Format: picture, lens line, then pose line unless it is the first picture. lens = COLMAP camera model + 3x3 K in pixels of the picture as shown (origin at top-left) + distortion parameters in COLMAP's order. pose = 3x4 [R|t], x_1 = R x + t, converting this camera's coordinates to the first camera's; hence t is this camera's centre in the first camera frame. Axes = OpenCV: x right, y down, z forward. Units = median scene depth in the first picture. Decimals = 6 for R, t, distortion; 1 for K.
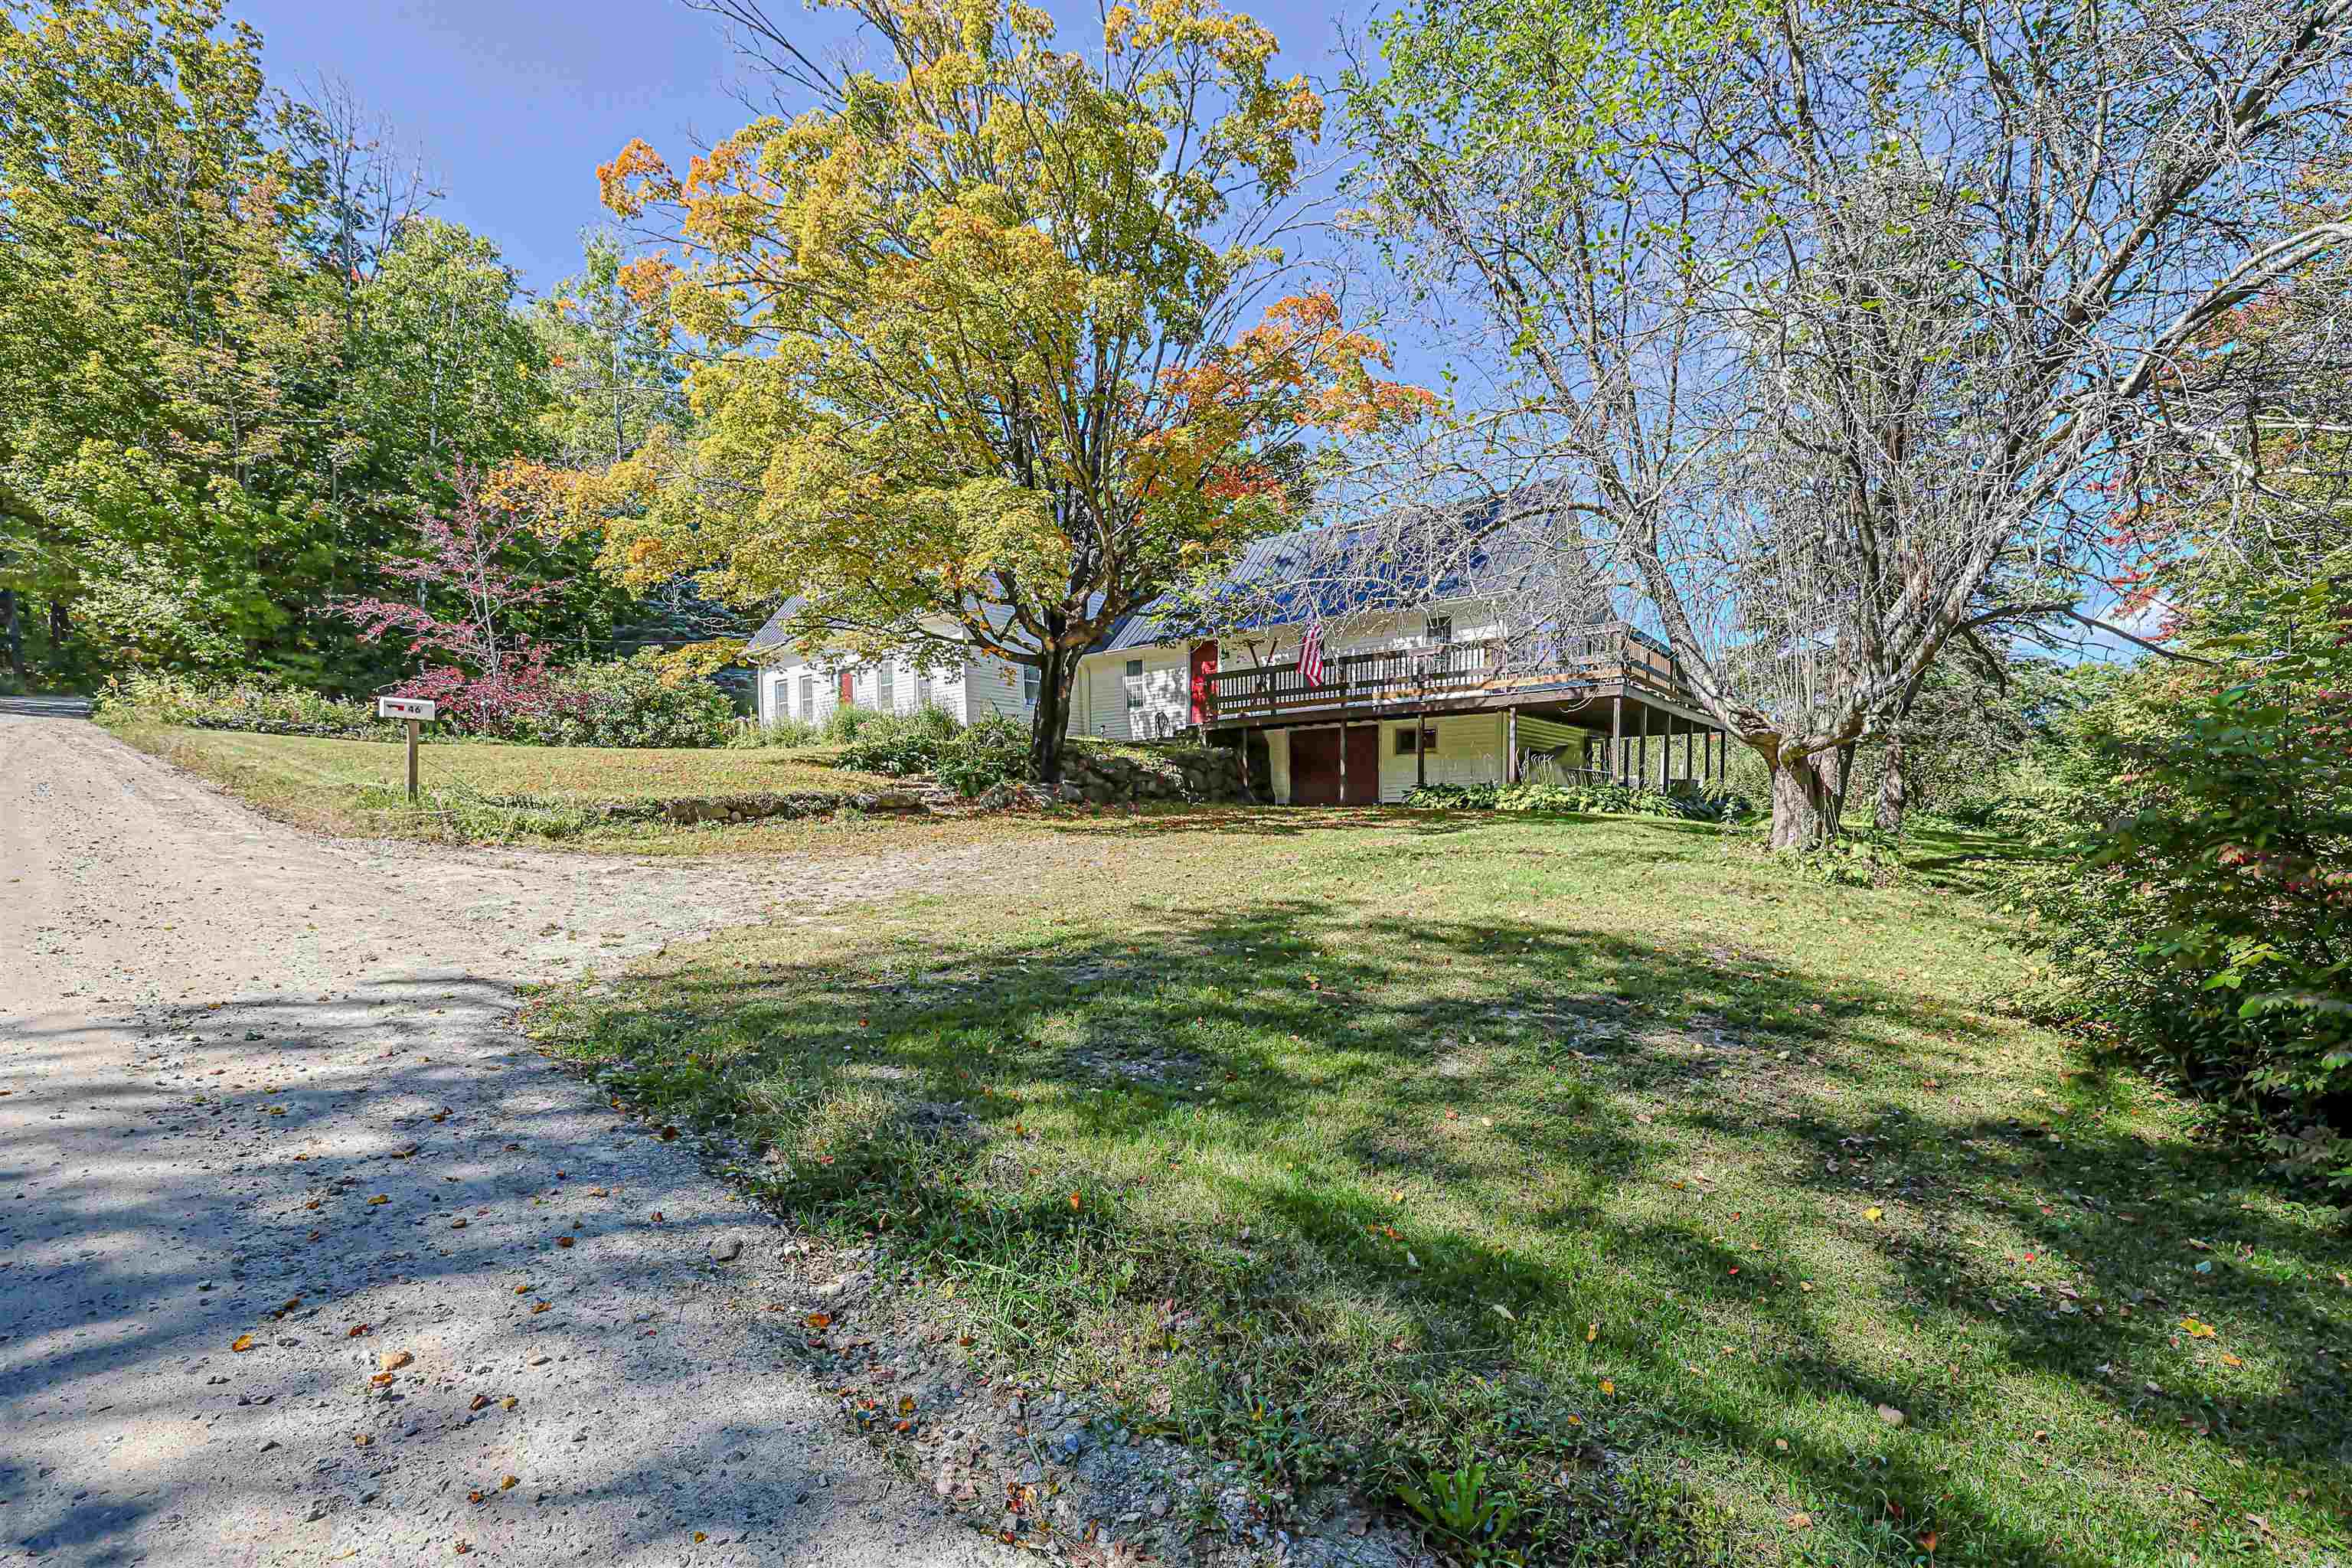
lens RADIAL K [[1001.3, 0, 1181.5], [0, 1001.3, 802.0], [0, 0, 1]] dist [-0.003507, -0.000048]
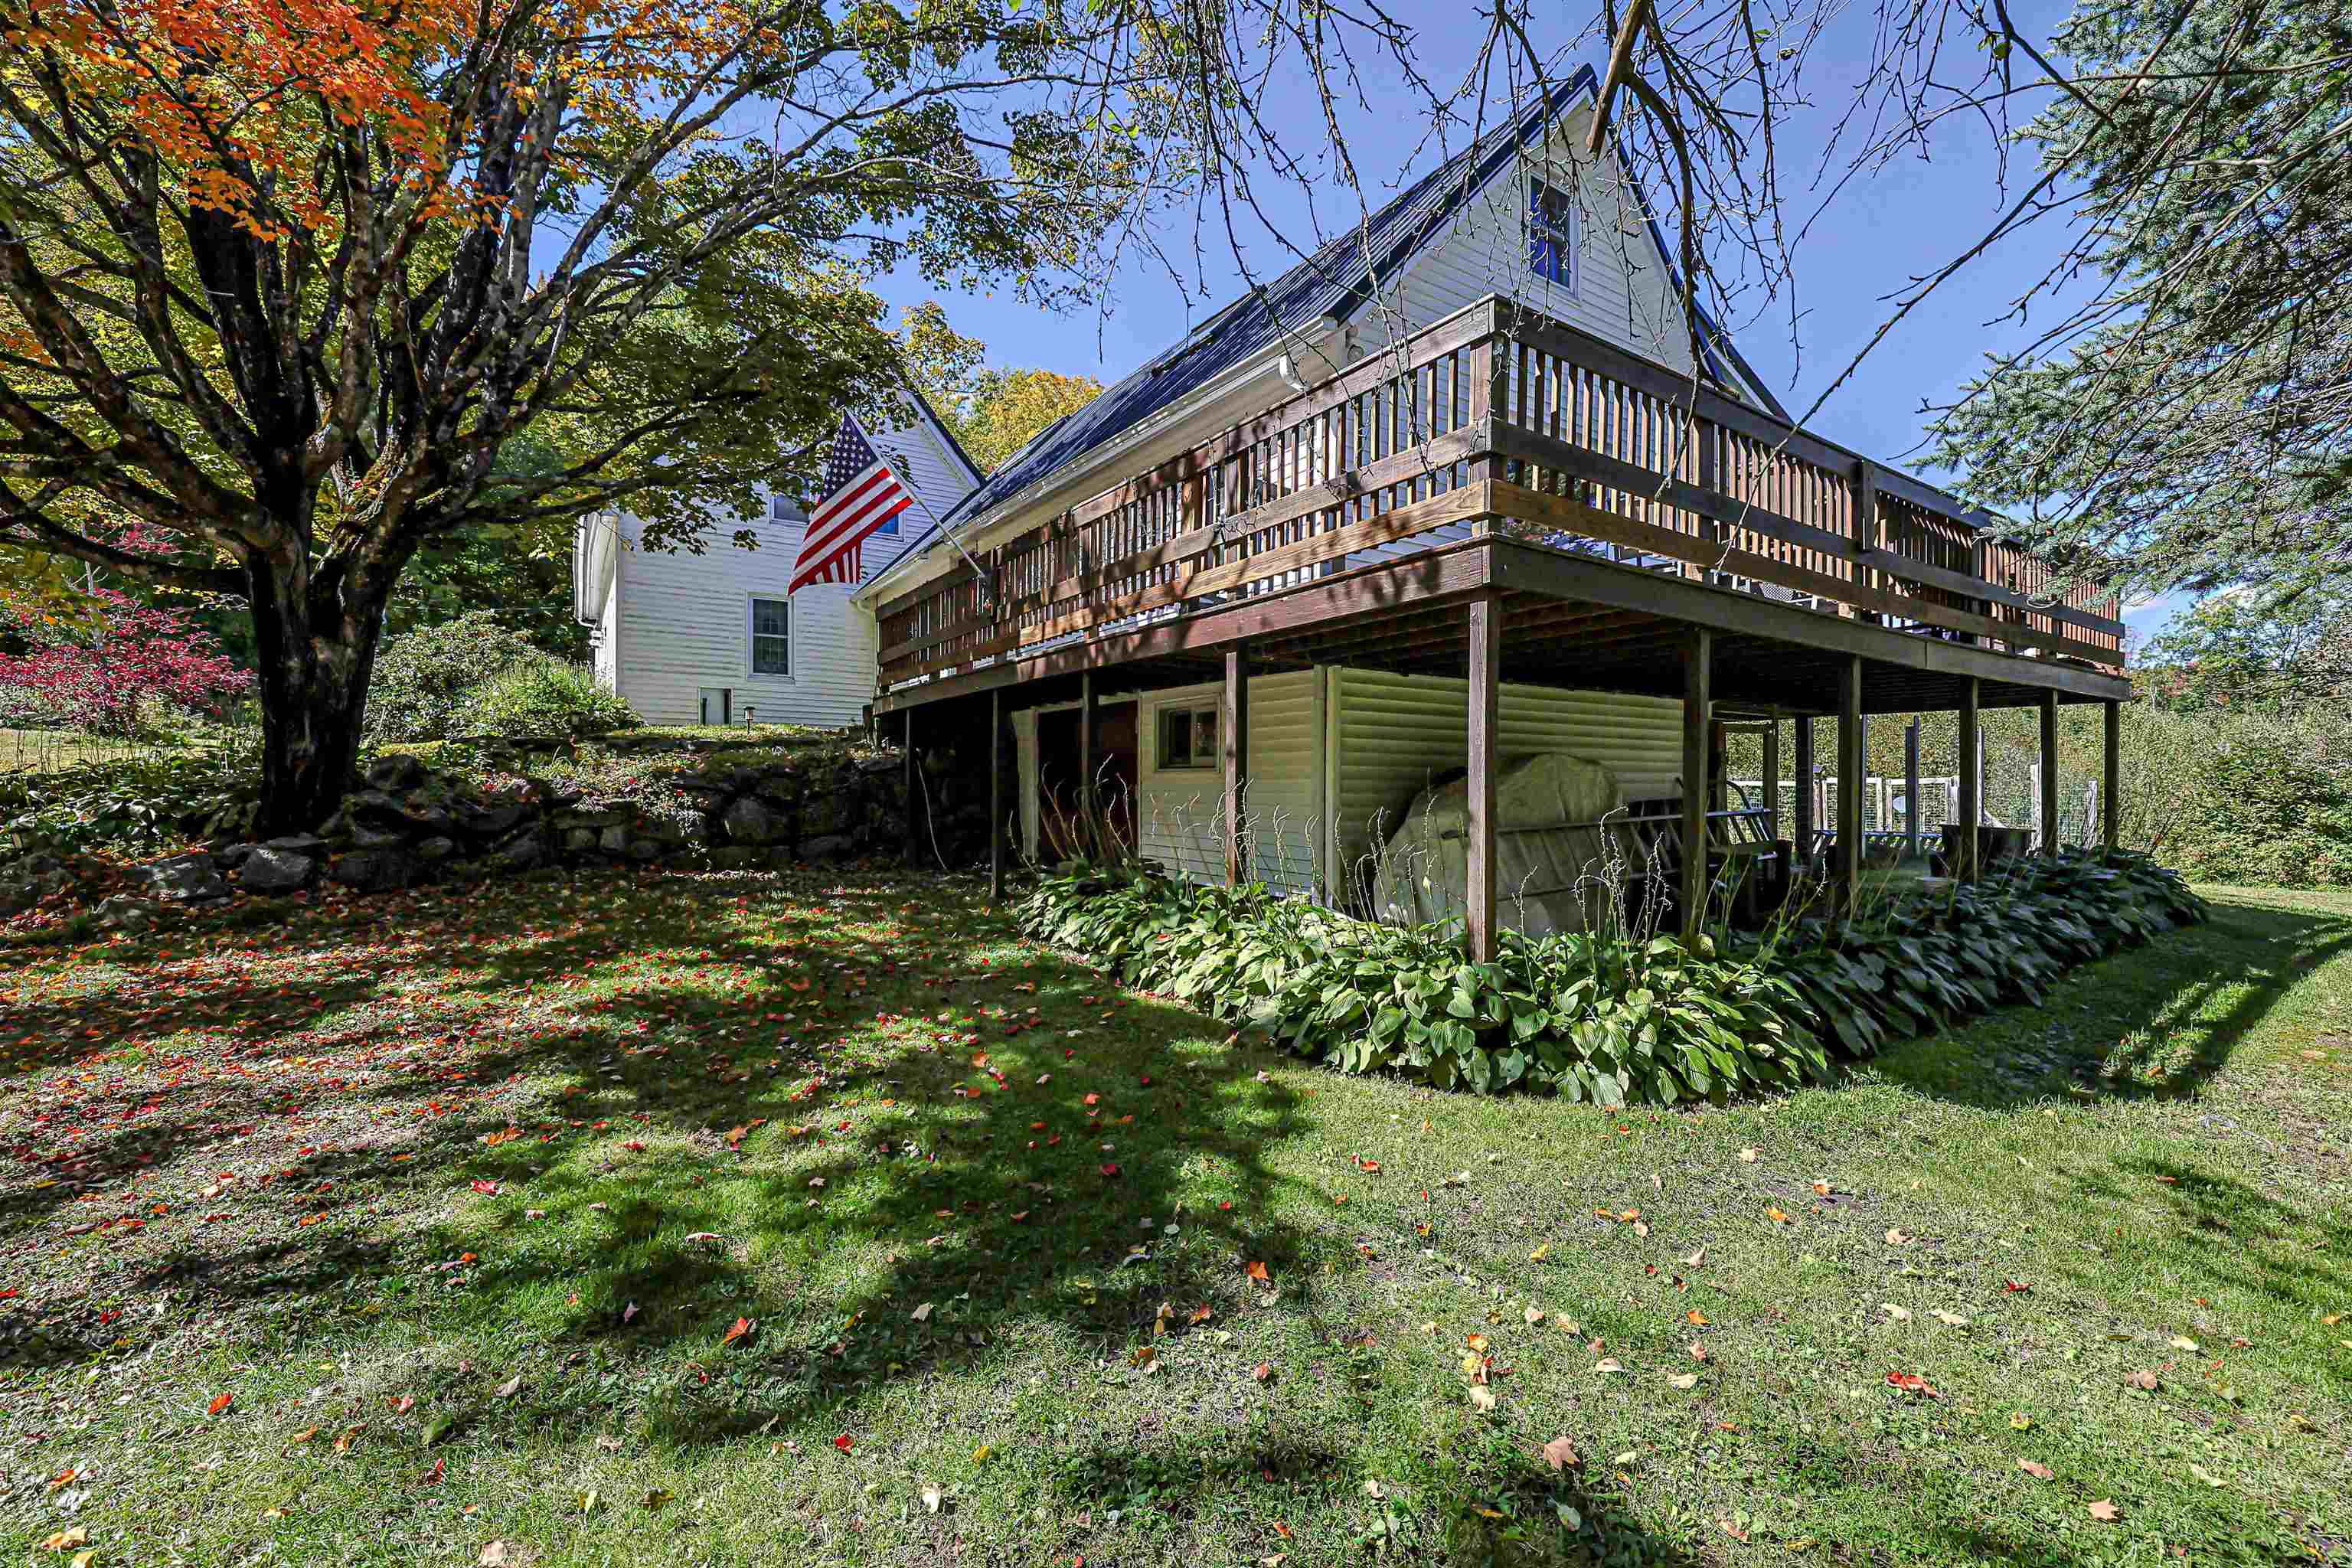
lens RADIAL K [[1001.3, 0, 1166.7], [0, 1001.3, 786.7], [0, 0, 1]] dist [-0.003507, -0.000048]
pose [[0.955561, 0.011788, -0.294558, 0.360815], [-0.006950, 0.999823, 0.017465, -0.049297], [0.294712, -0.014642, 0.955474, 0.606841]]
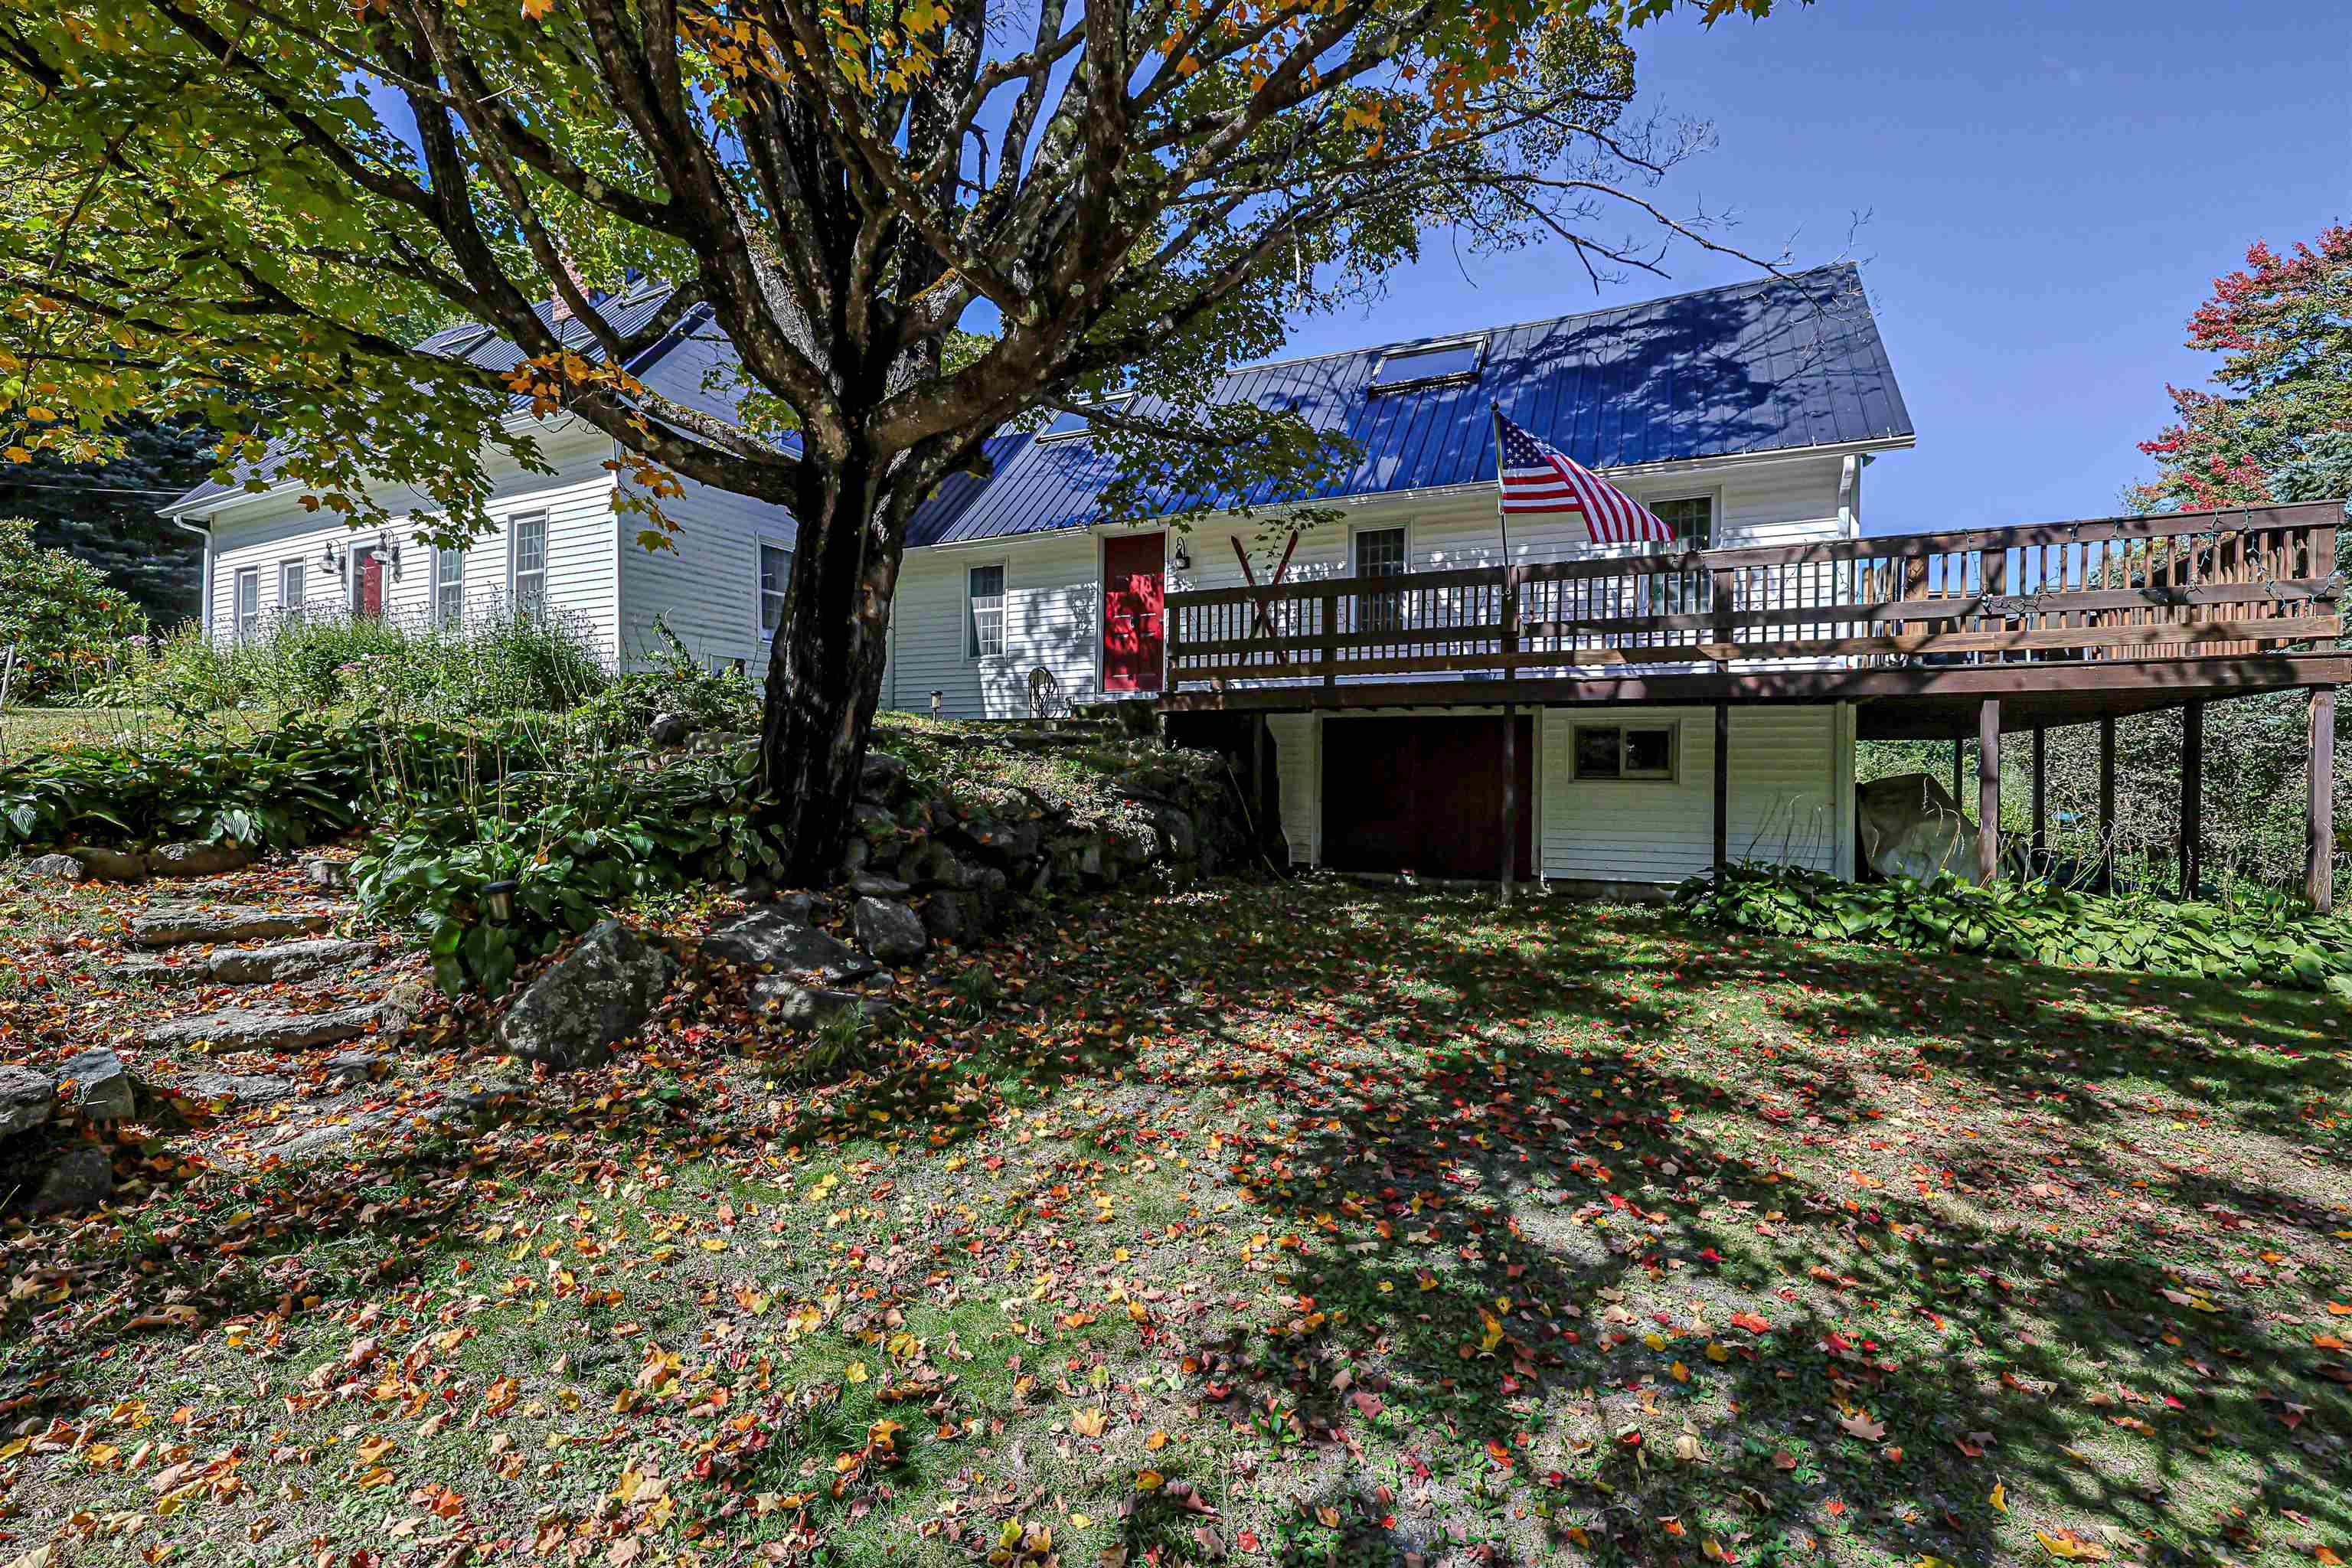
lens RADIAL K [[1001.3, 0, 1174.6], [0, 1001.3, 761.9], [0, 0, 1]] dist [-0.003507, -0.000048]
pose [[0.973913, 0.025771, 0.225453, -0.084327], [-0.026215, 0.999656, -0.001025, -0.053220], [-0.225402, -0.004912, 0.974253, 0.599285]]
